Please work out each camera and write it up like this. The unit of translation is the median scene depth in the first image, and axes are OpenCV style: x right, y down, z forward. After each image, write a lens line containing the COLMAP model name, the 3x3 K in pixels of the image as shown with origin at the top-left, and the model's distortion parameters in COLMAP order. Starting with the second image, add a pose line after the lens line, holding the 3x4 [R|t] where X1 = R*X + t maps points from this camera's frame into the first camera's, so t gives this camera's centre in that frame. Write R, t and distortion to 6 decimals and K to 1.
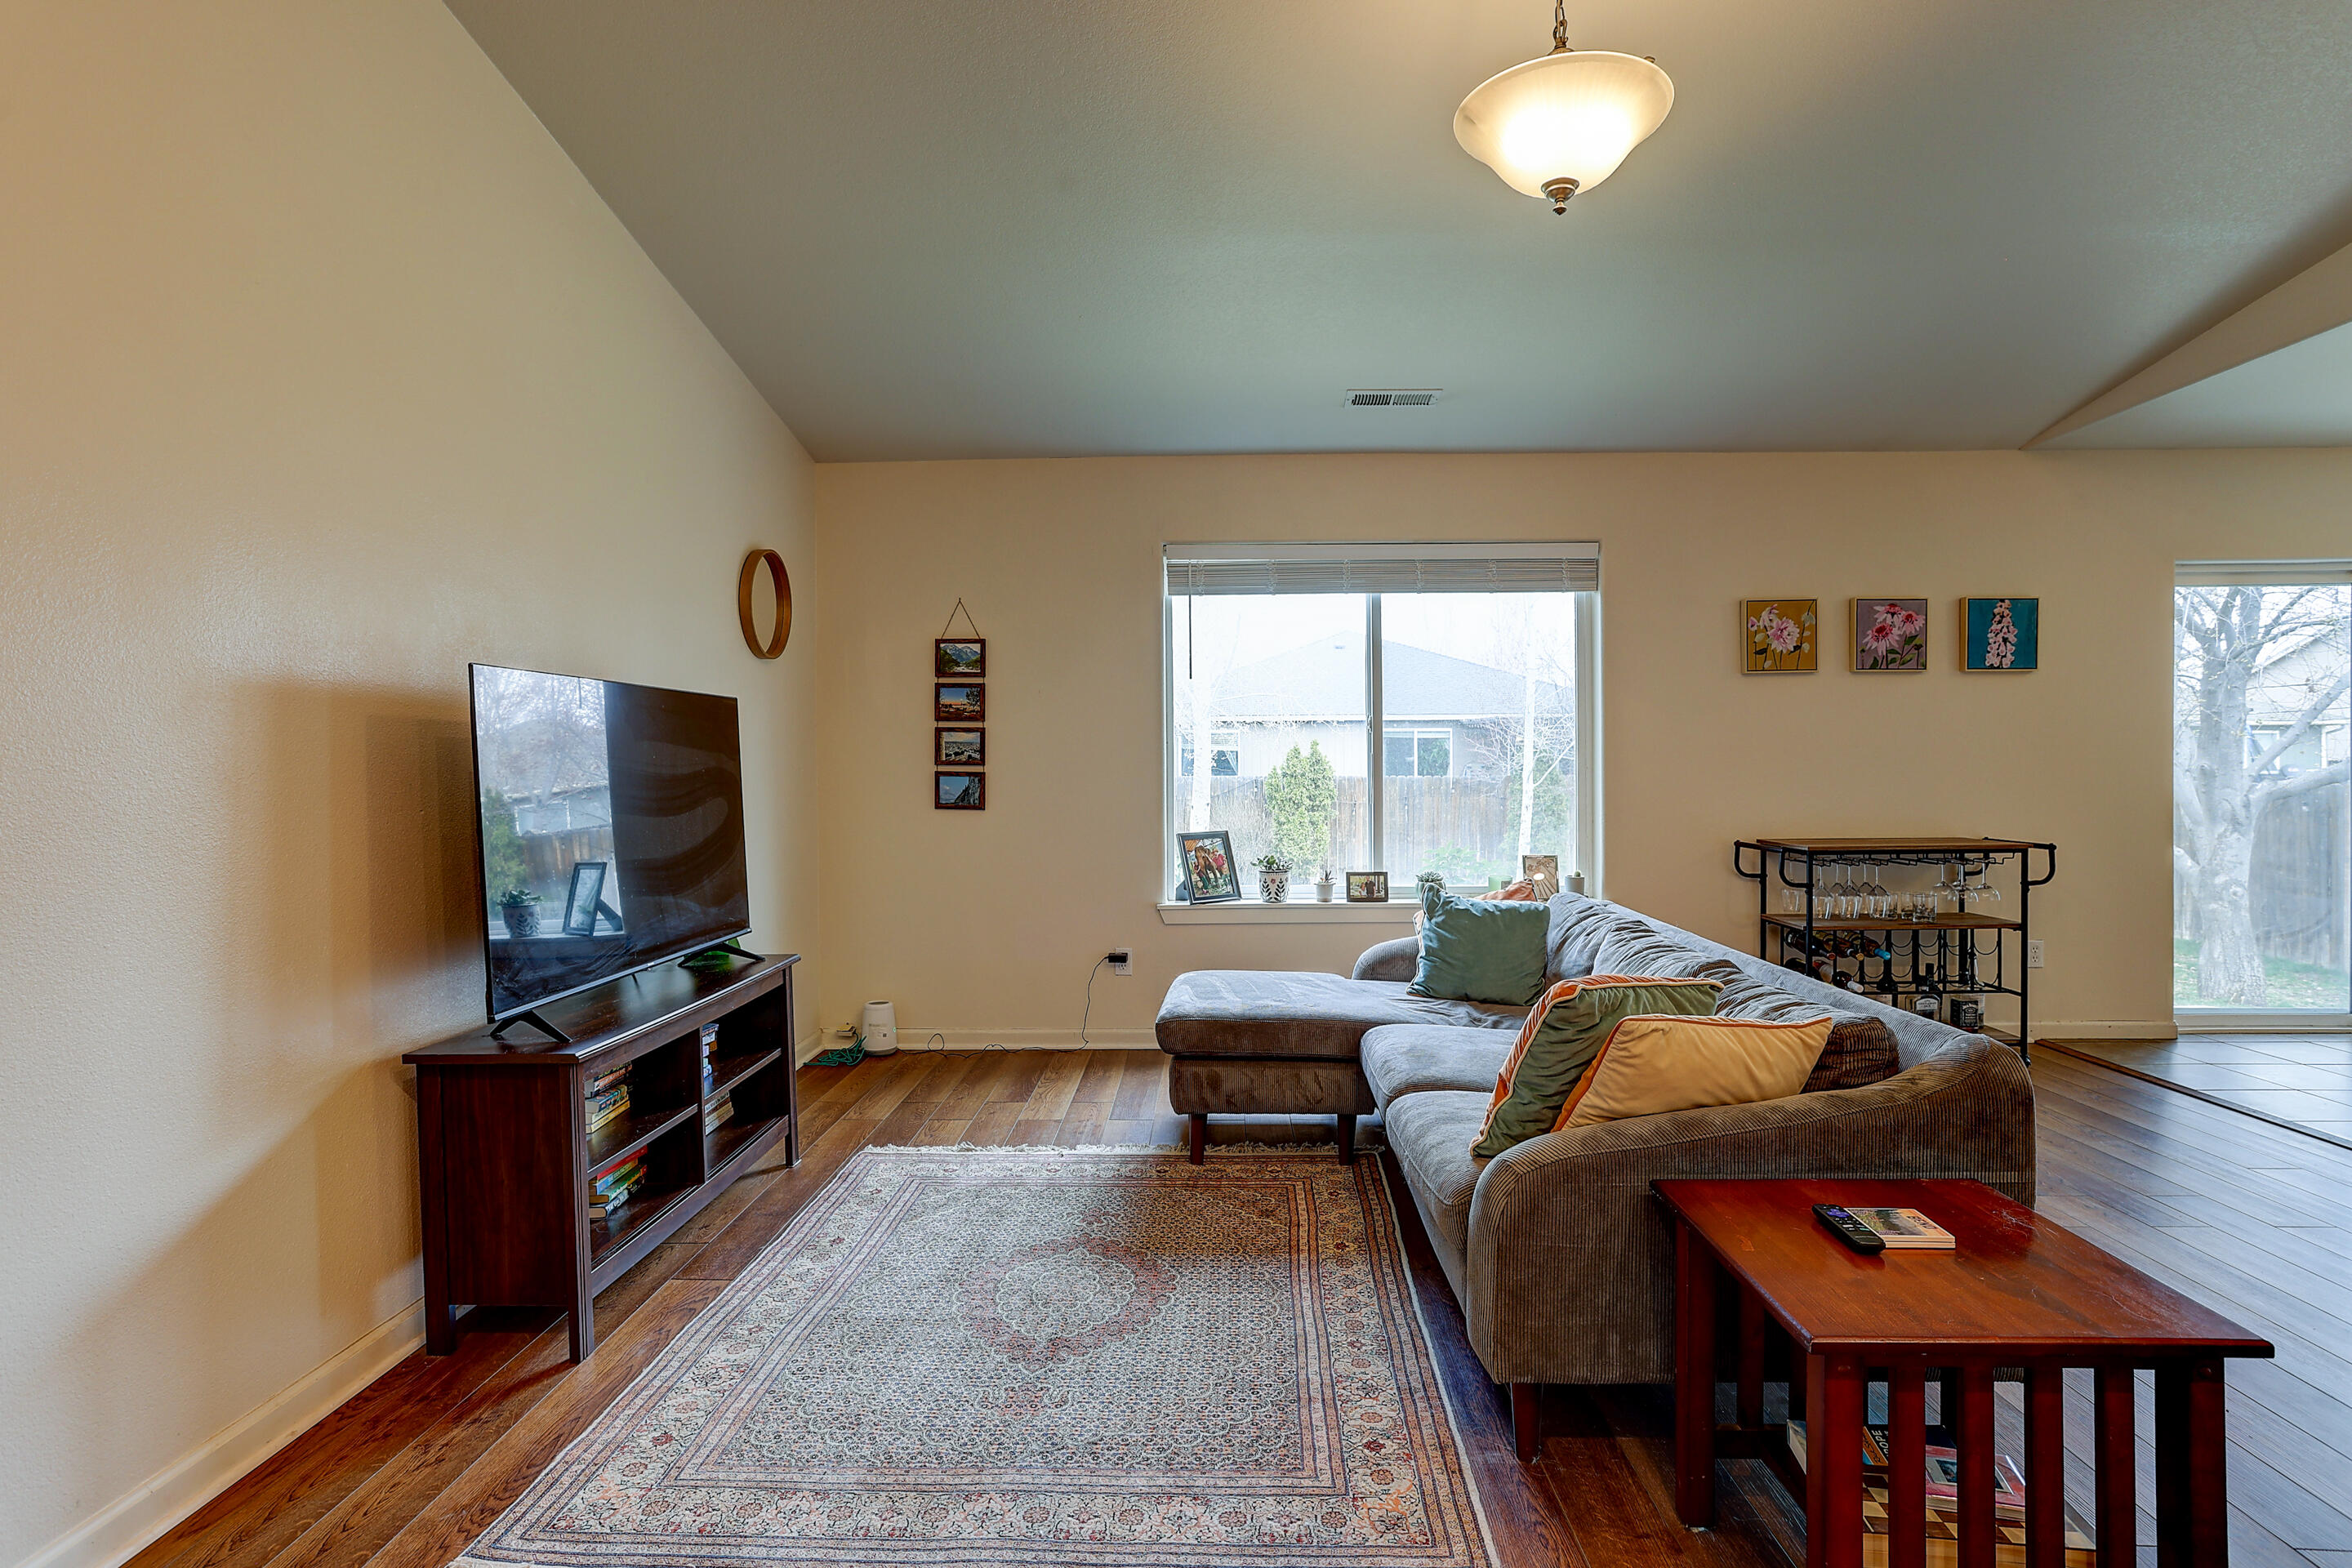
lens RADIAL K [[1125.1, 0, 1183.5], [0, 1125.1, 772.6], [0, 0, 1]] dist [-0.060082, 0.037532]
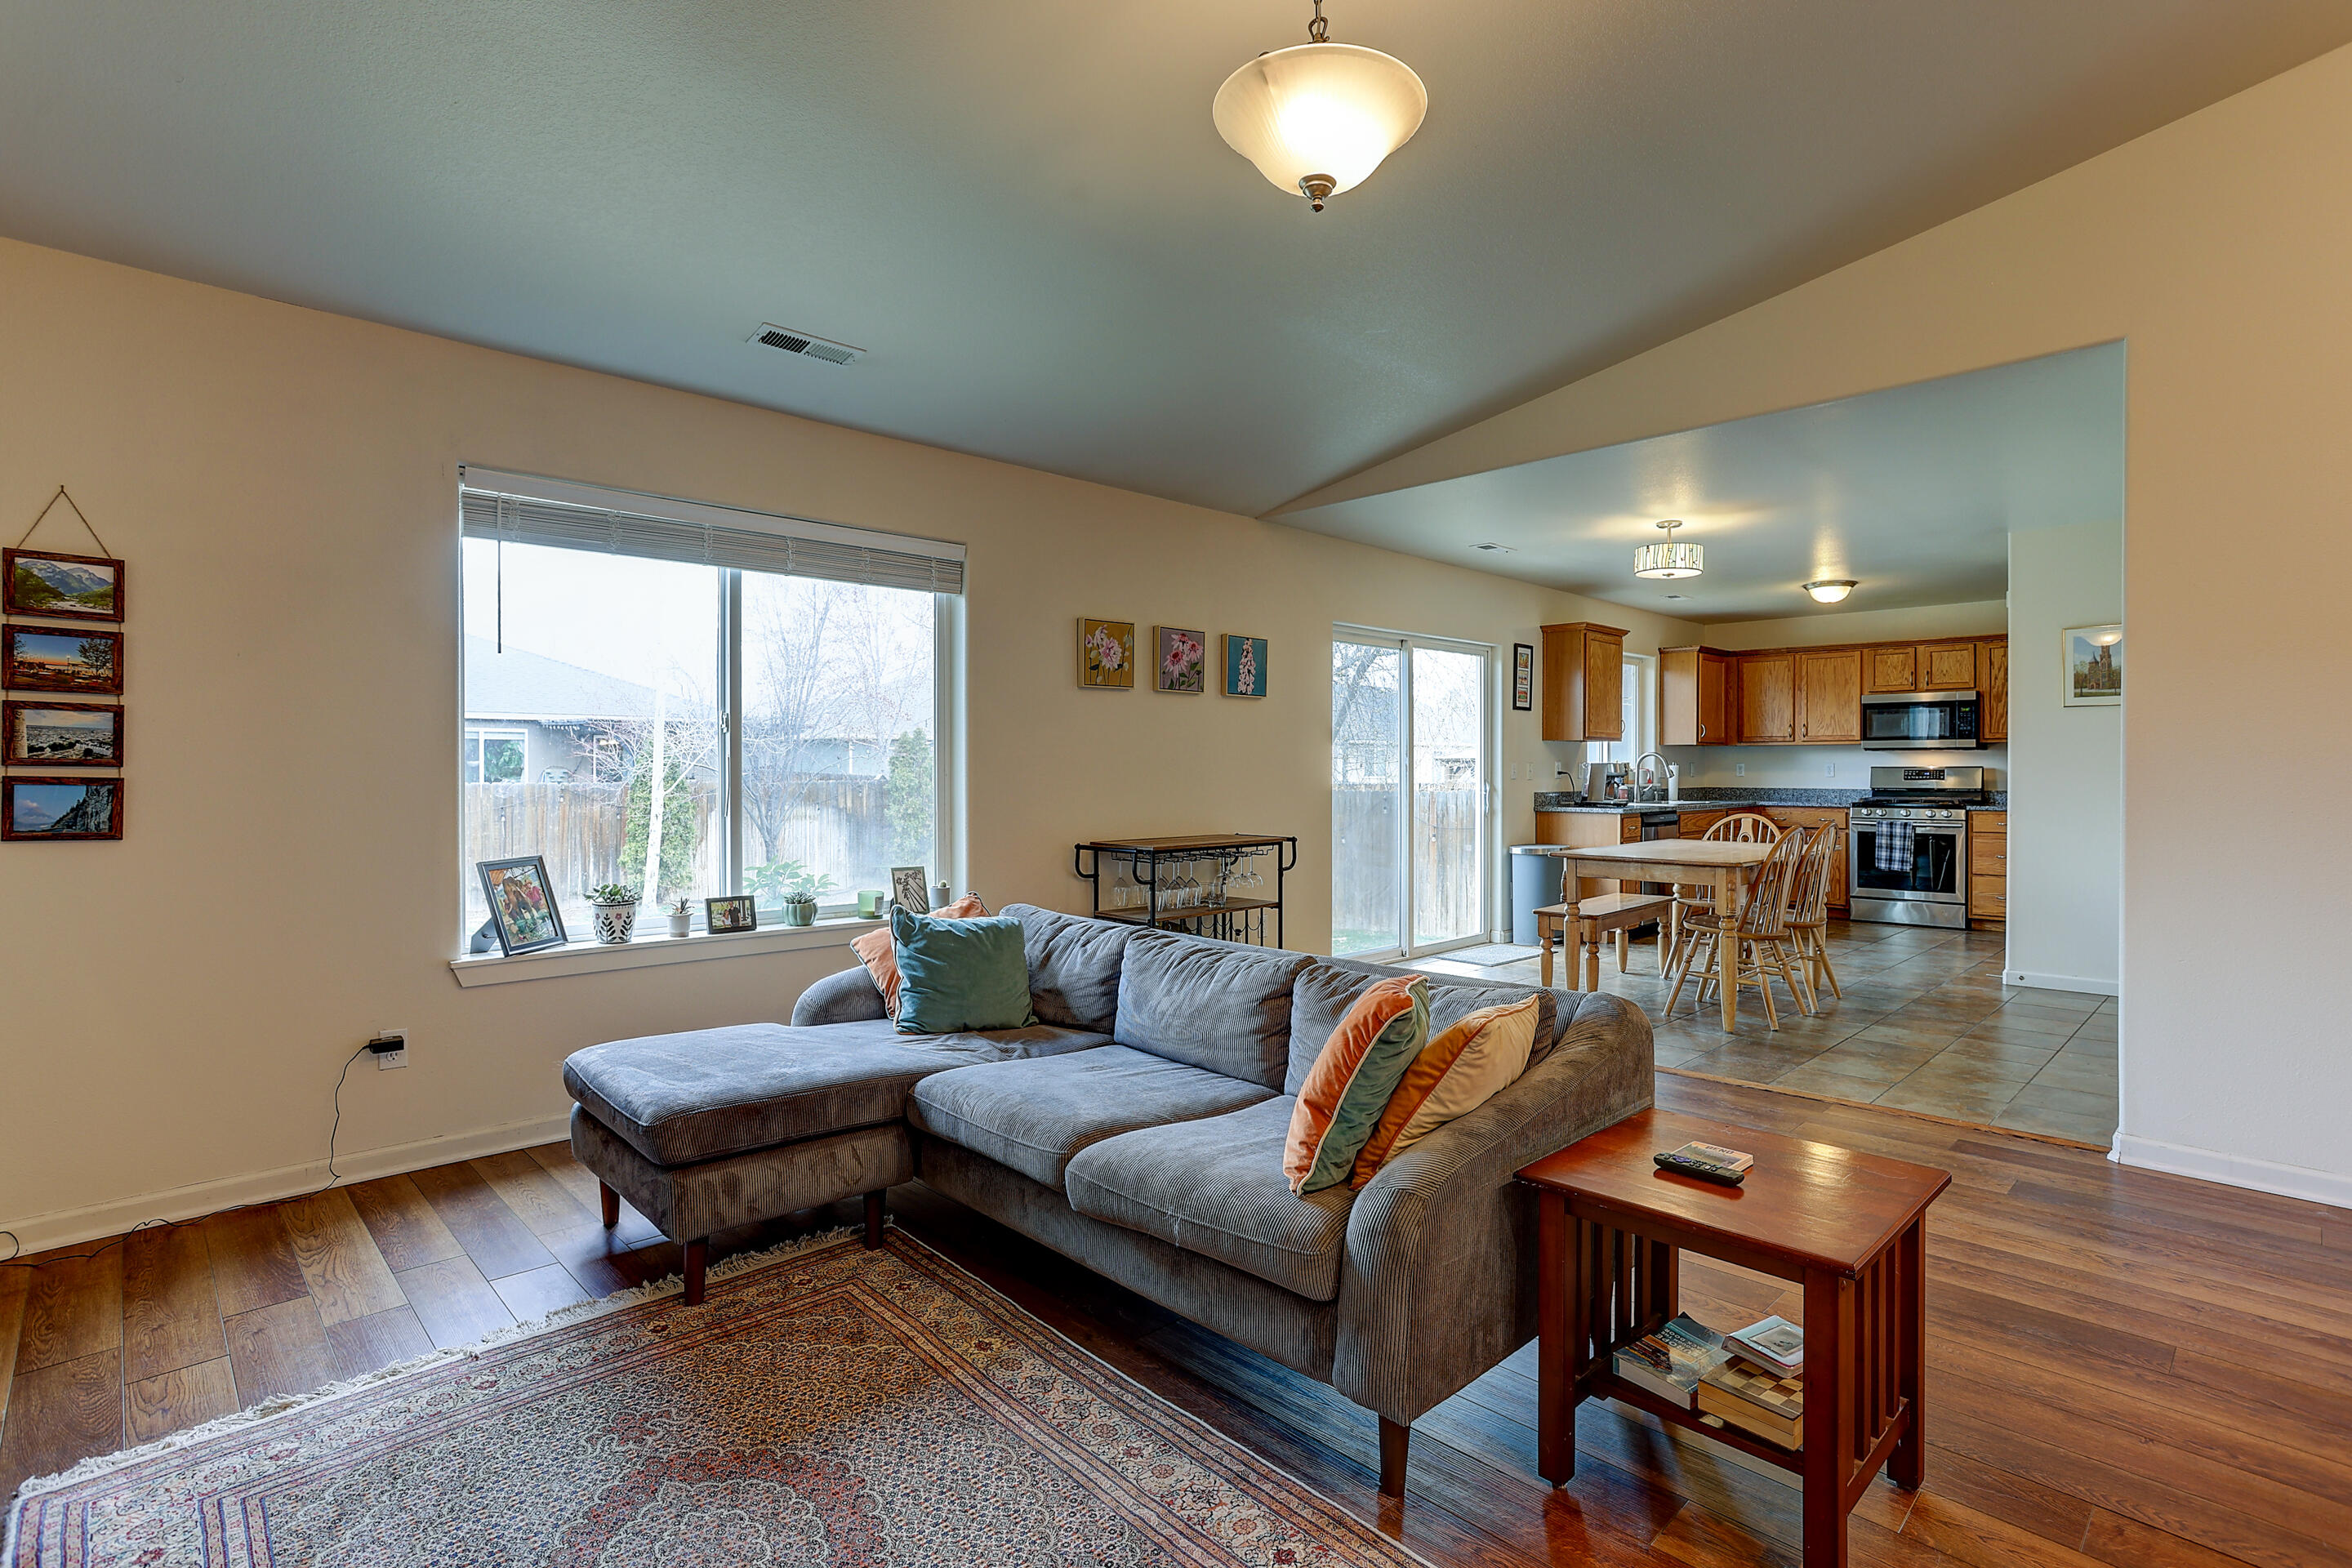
lens RADIAL K [[1125.1, 0, 1183.5], [0, 1125.1, 772.6], [0, 0, 1]] dist [-0.060082, 0.037532]
pose [[0.710649, 0.005305, 0.703527, -0.187604], [-0.001211, 0.999979, -0.006318, -0.000143], [-0.703546, 0.003638, 0.710640, 0.166145]]
